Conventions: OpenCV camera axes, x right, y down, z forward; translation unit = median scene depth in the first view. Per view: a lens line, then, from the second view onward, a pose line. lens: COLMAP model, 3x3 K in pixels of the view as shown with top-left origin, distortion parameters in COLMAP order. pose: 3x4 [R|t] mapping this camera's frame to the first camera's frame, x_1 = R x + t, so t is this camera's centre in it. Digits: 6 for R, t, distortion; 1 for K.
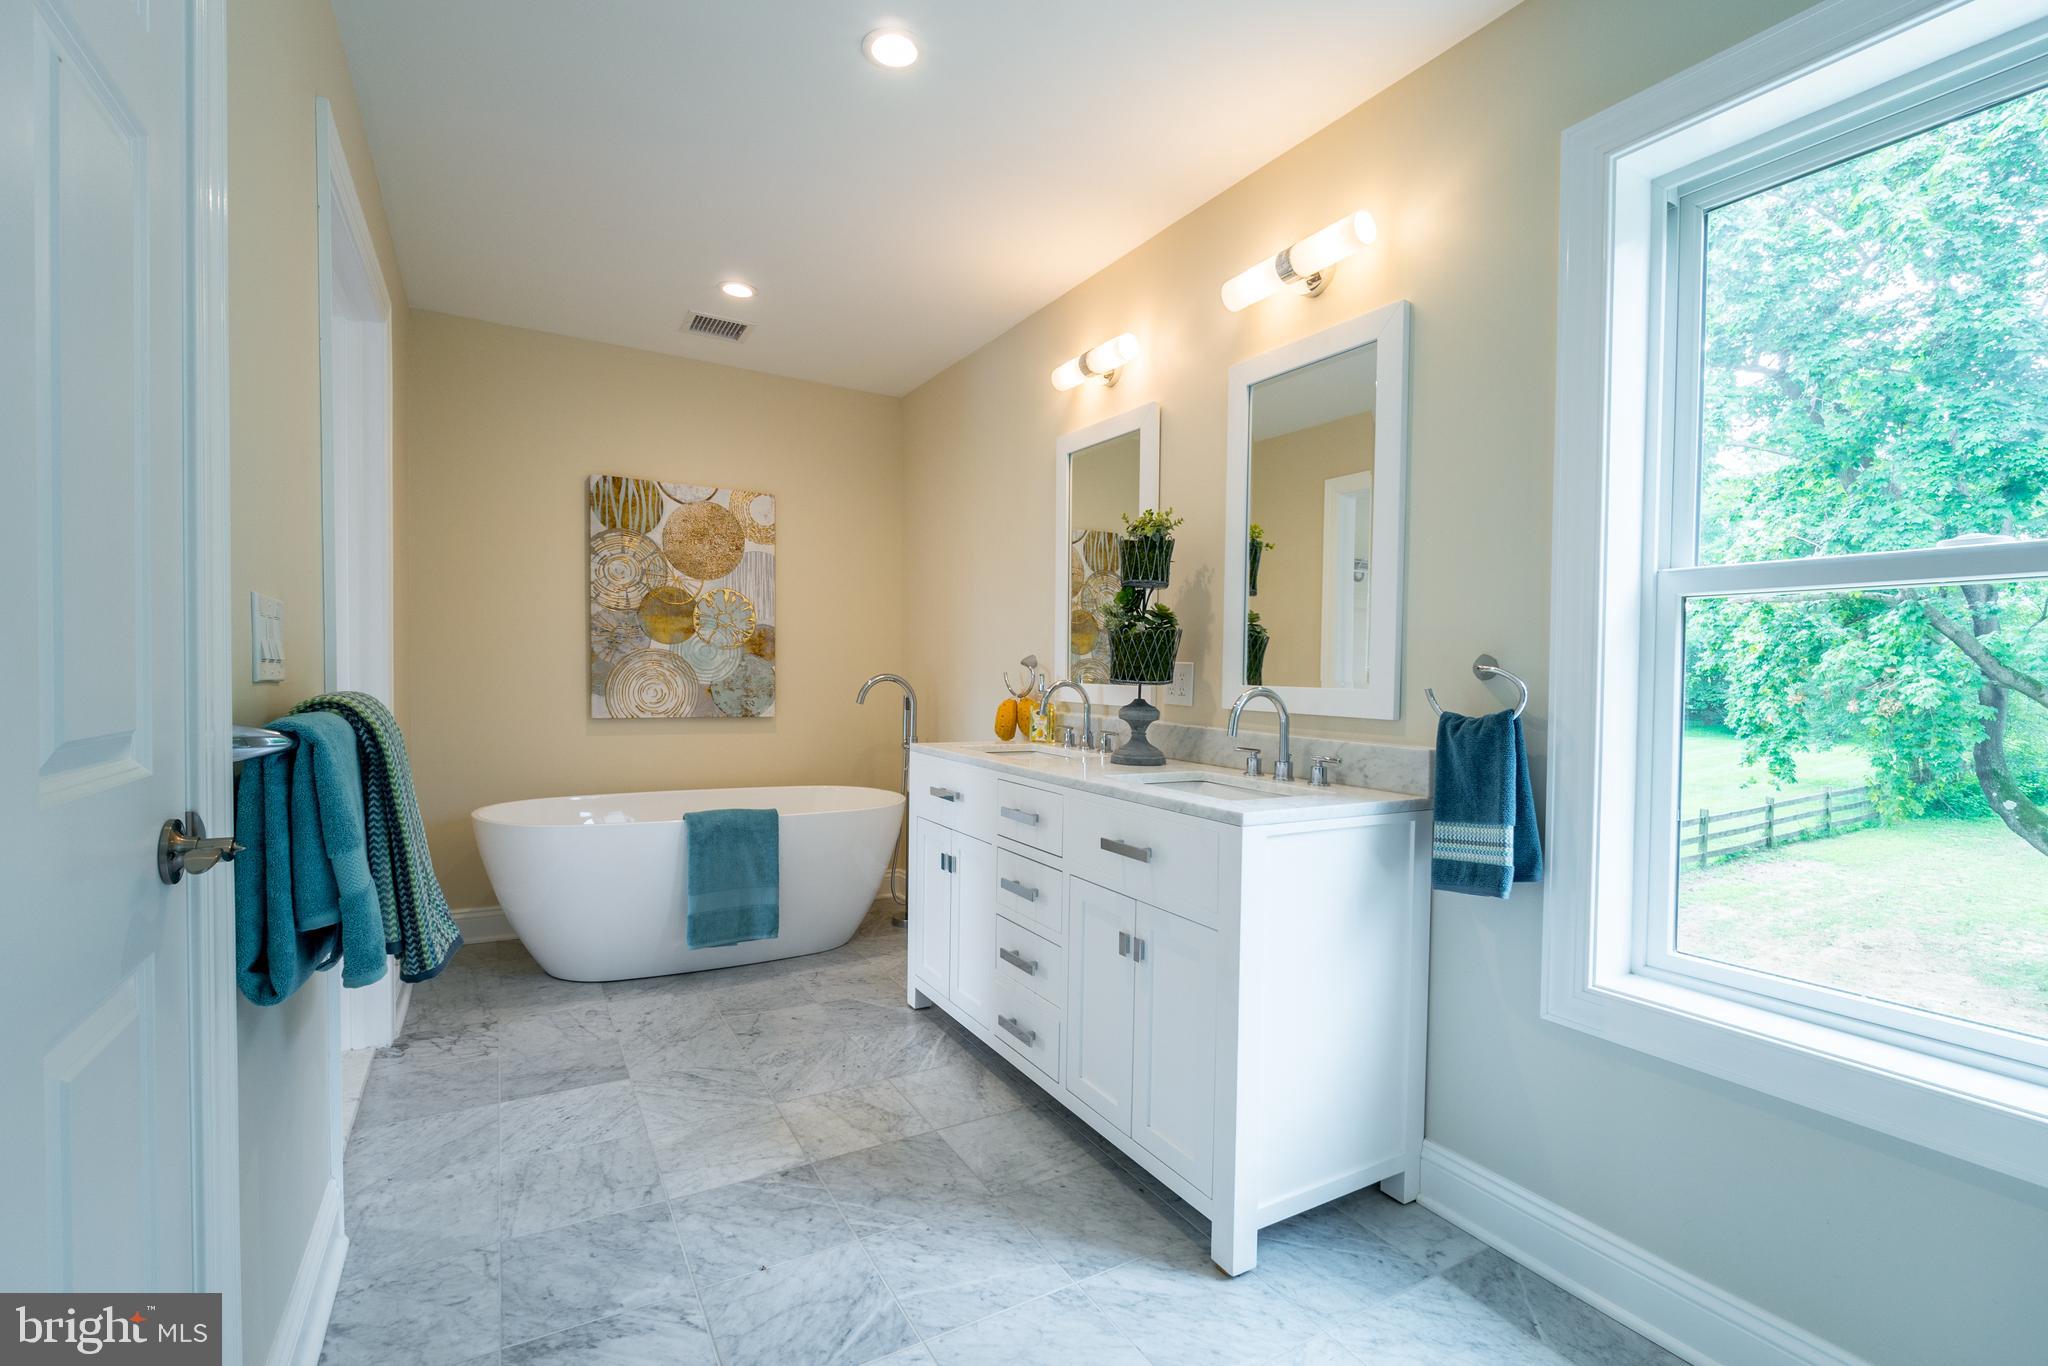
lens RADIAL K [[890.7, 0, 1027.8], [0, 890.7, 702.3], [0, 0, 1]] dist [-0.000974, -0.000117]
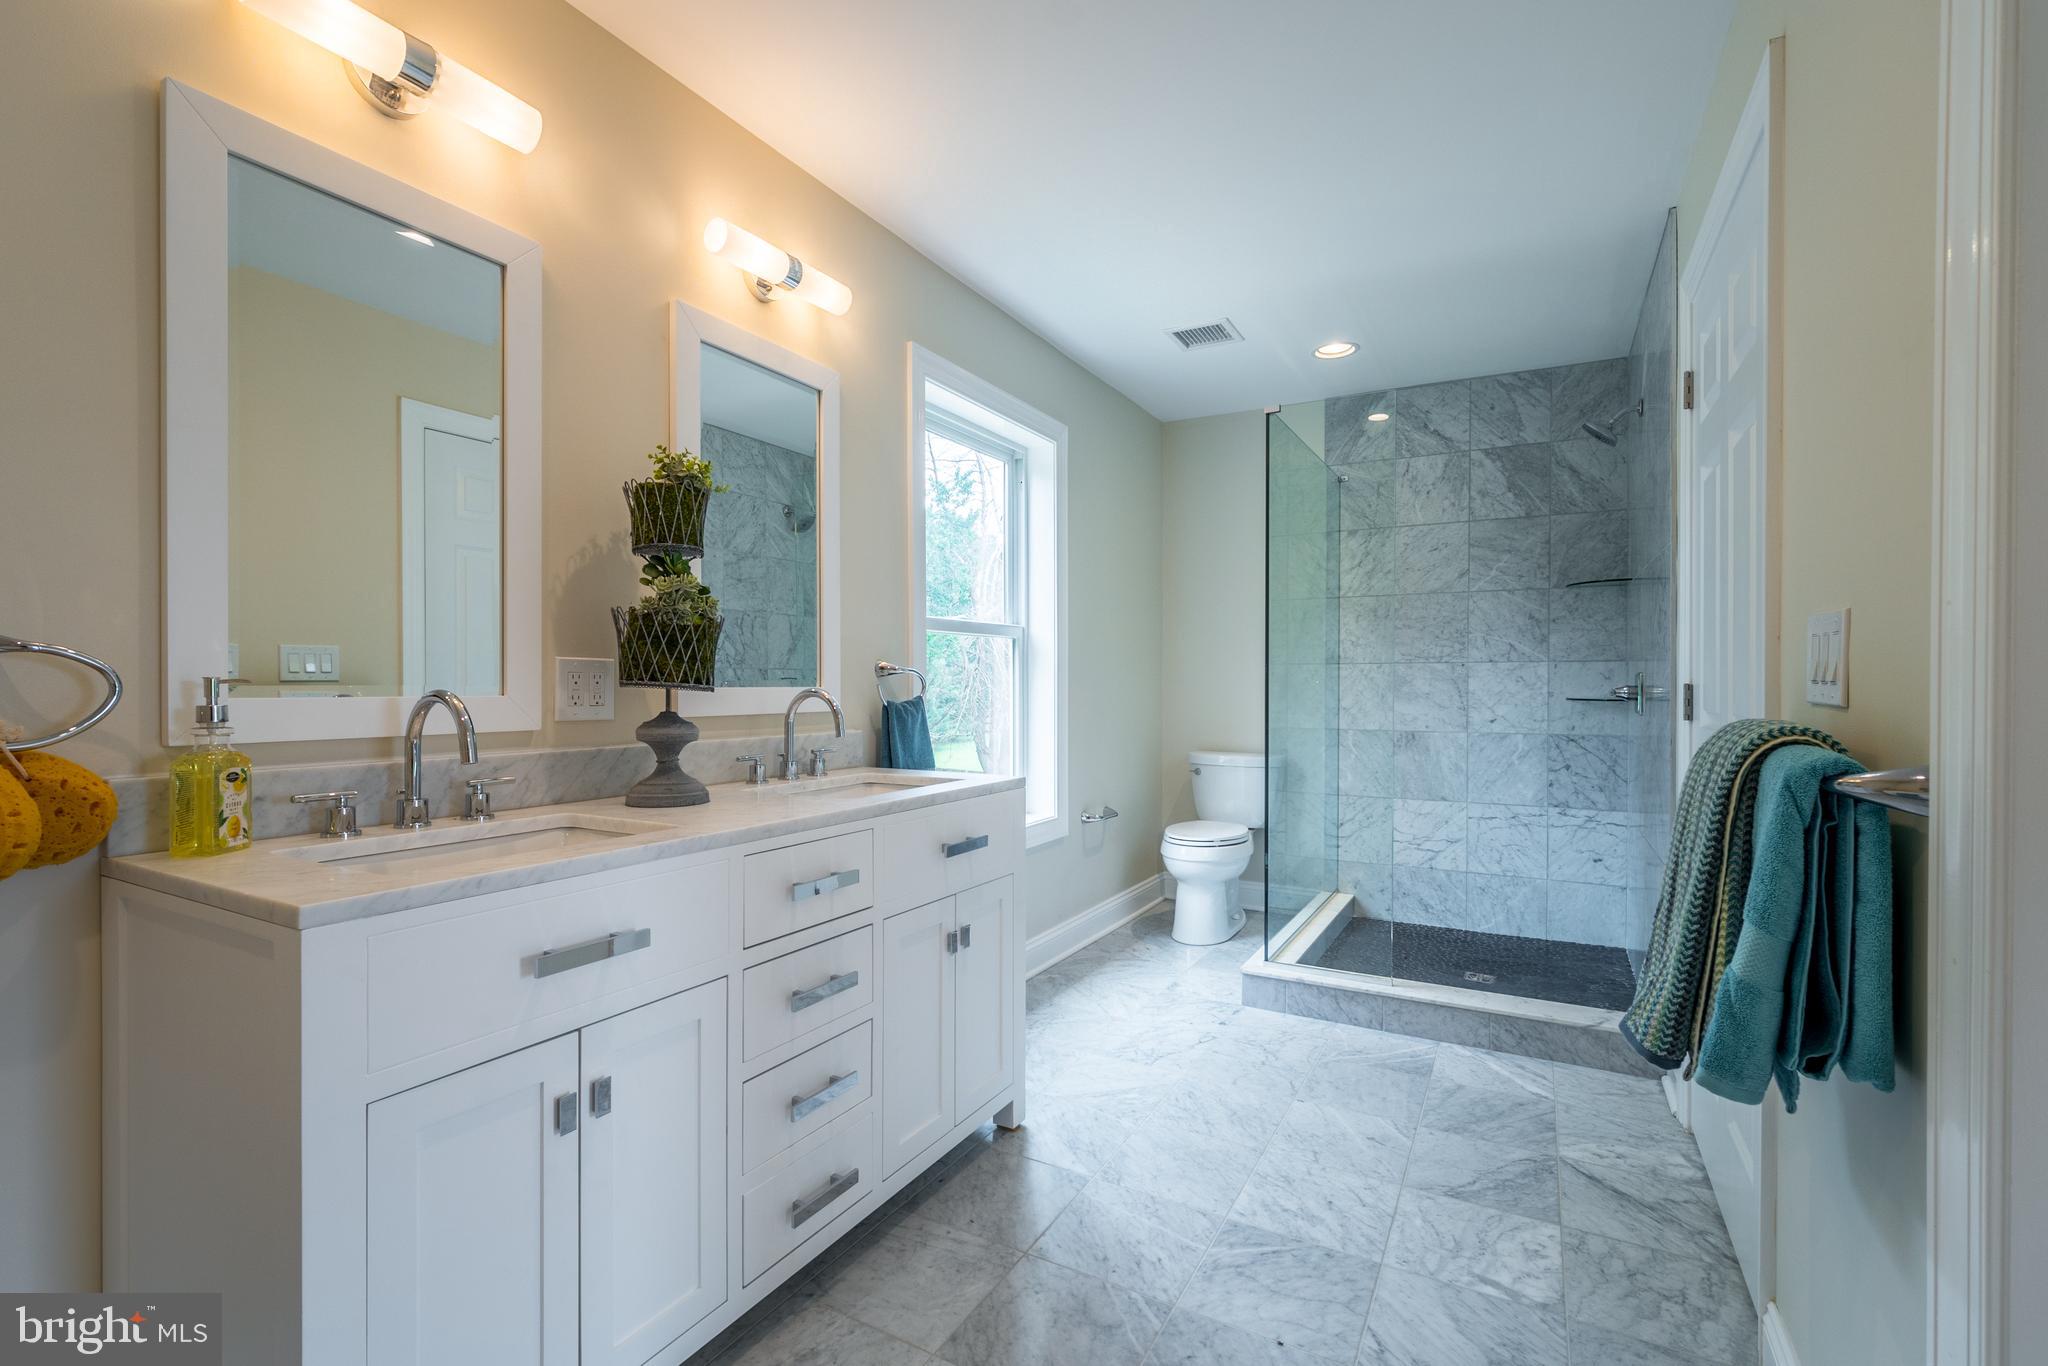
lens RADIAL K [[899.4, 0, 1025.1], [0, 899.4, 672.5], [0, 0, 1]] dist [-0.001718, -0.000306]
pose [[-0.497085, -0.012650, 0.867610, -0.718759], [0.015711, 0.999599, 0.023576, -0.052415], [-0.867560, 0.025350, -0.496687, 1.254182]]
